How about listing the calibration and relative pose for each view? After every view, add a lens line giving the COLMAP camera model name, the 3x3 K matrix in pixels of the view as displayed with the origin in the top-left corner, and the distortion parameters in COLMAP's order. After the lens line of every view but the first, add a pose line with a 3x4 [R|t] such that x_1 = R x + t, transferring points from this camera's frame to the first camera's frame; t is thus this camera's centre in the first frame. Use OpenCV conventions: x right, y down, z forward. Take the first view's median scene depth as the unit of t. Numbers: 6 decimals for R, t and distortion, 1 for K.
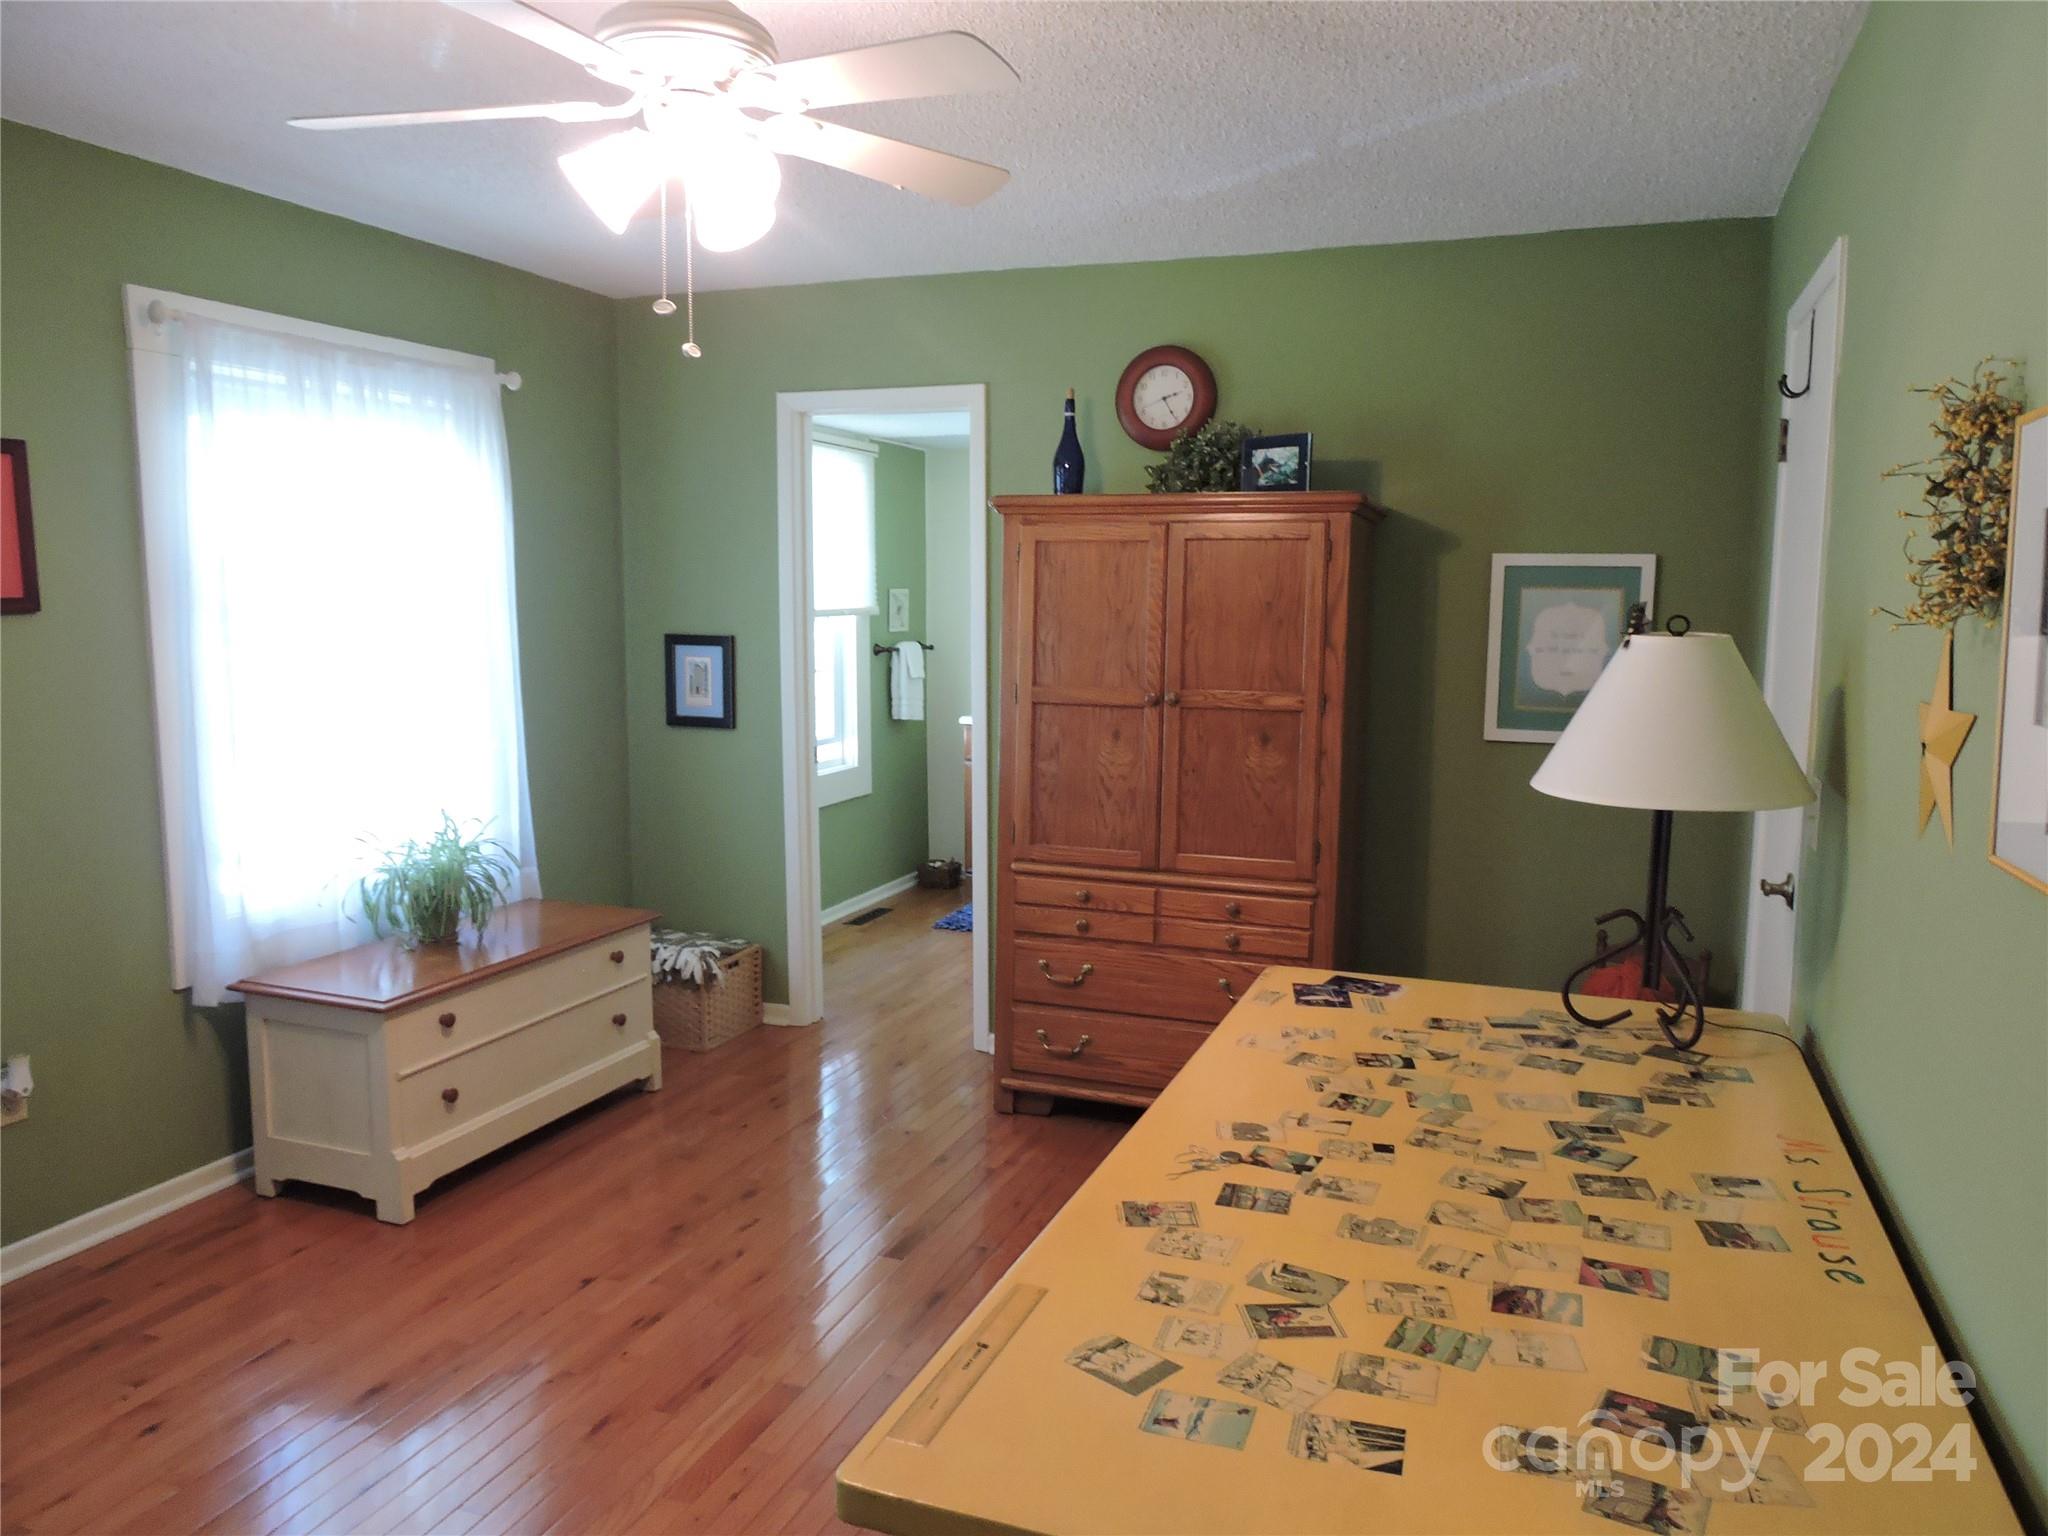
lens RADIAL K [[1467.4, 0, 1033.3], [0, 1467.4, 779.0], [0, 0, 1]] dist [0.000326, -0.000428]
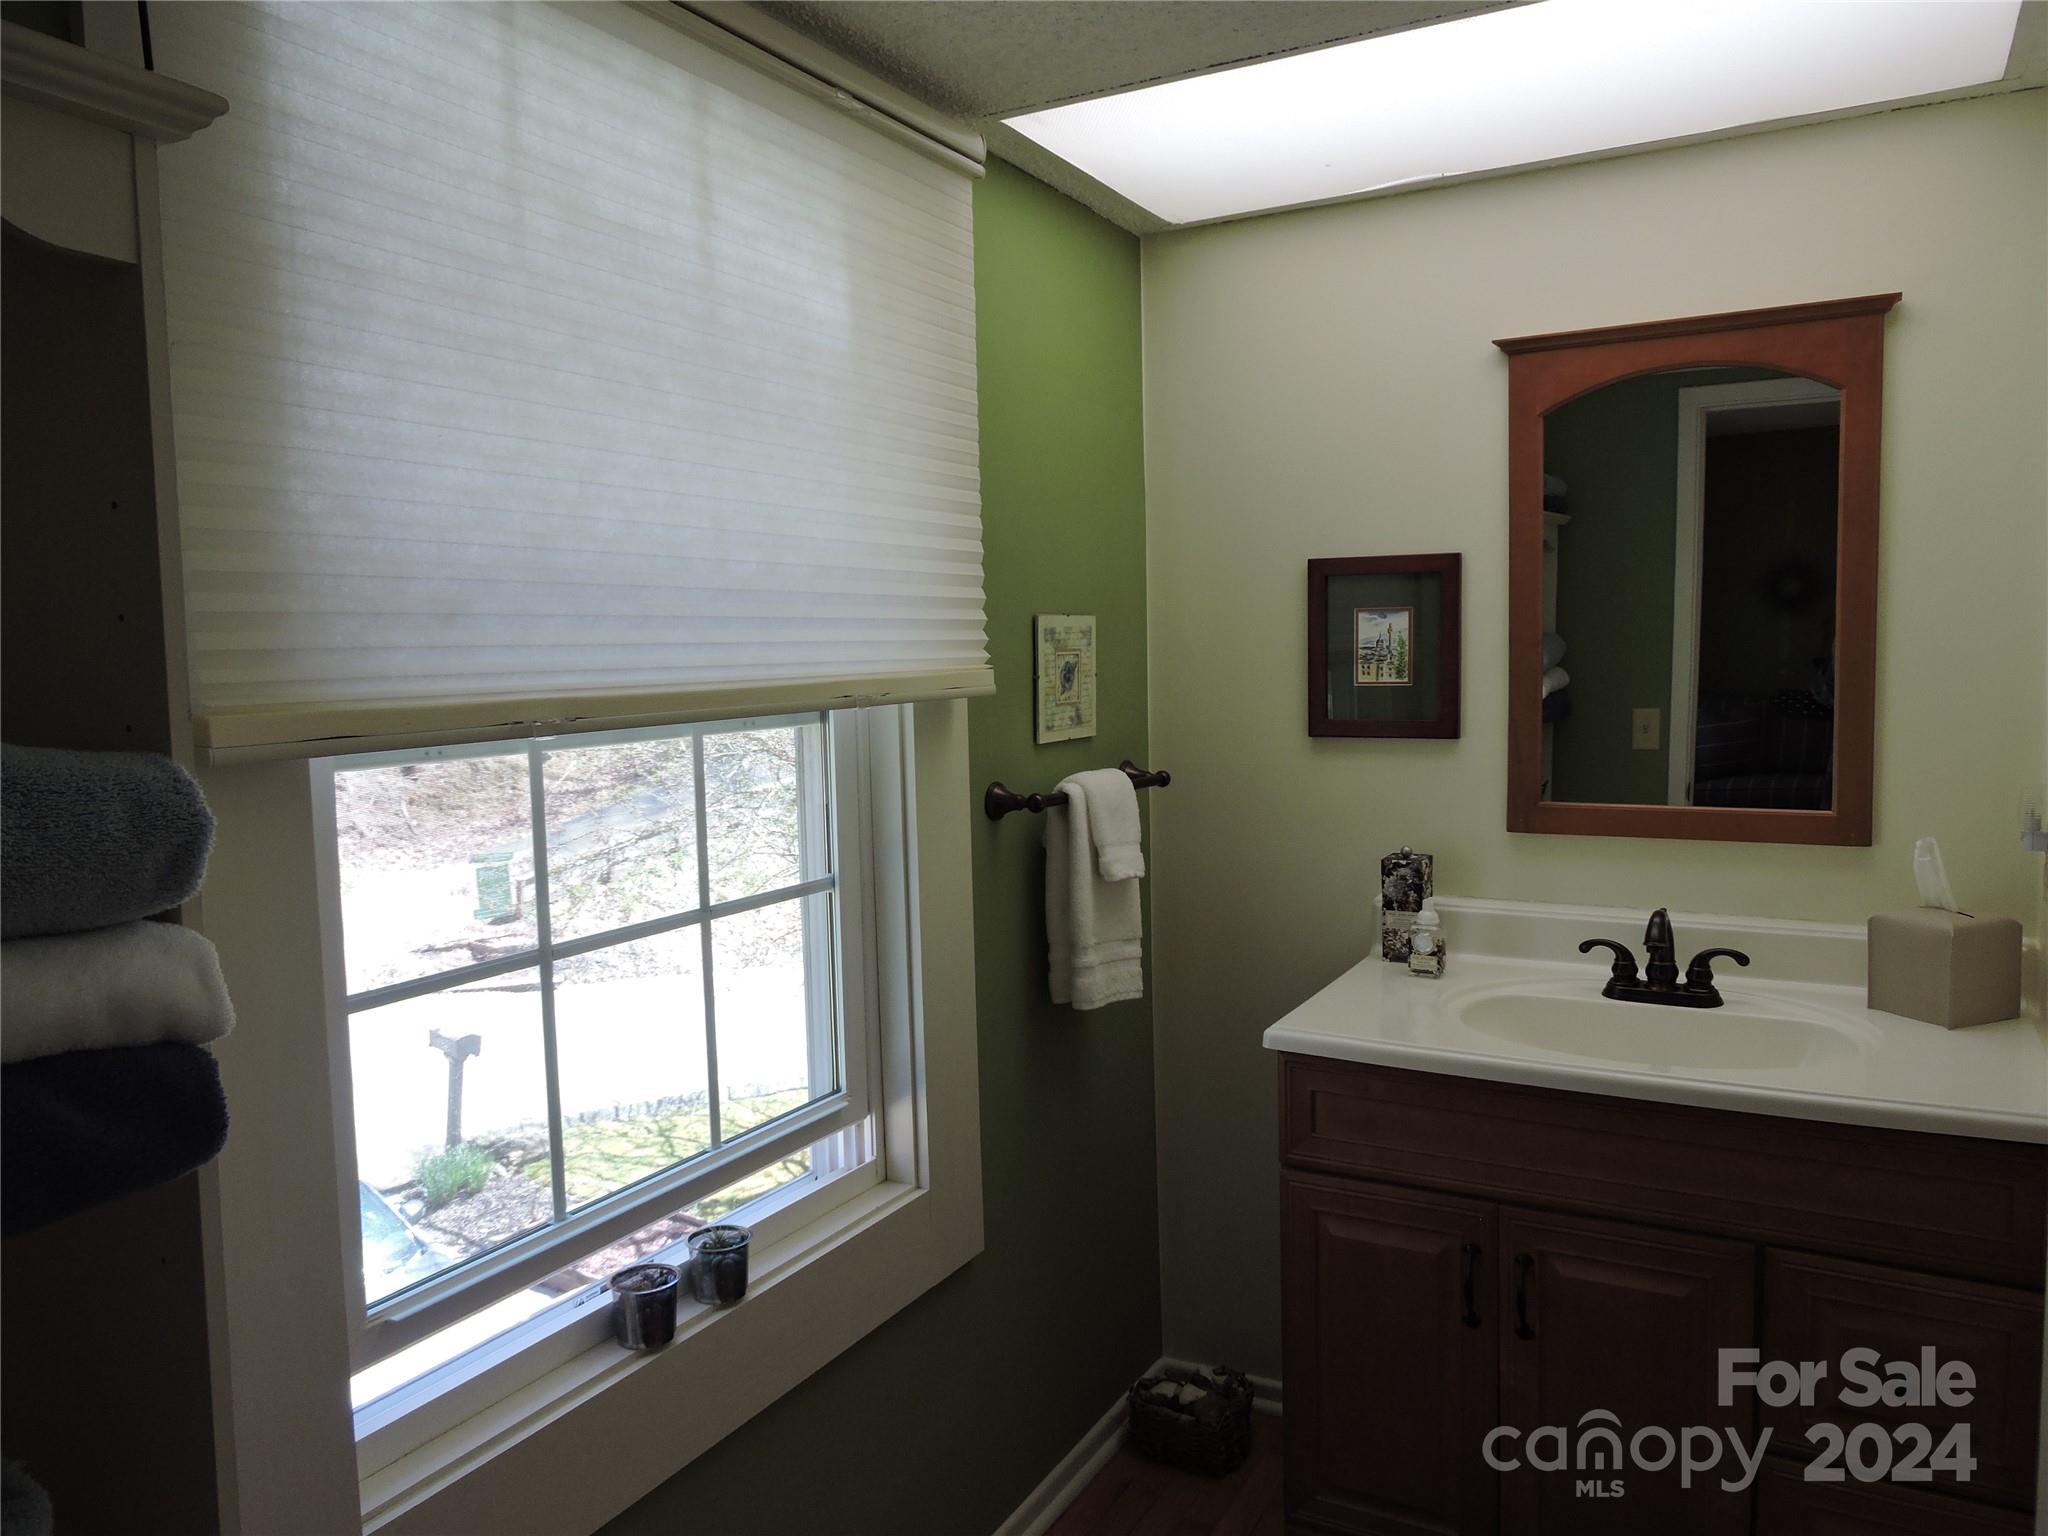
lens RADIAL K [[1467.4, 0, 1033.3], [0, 1467.4, 779.0], [0, 0, 1]] dist [0.000326, -0.000428]
pose [[0.989539, -0.012552, -0.143718, -0.051089], [0.007438, 0.999322, -0.036067, -0.079412], [0.144074, 0.034620, 0.988961, 0.665557]]
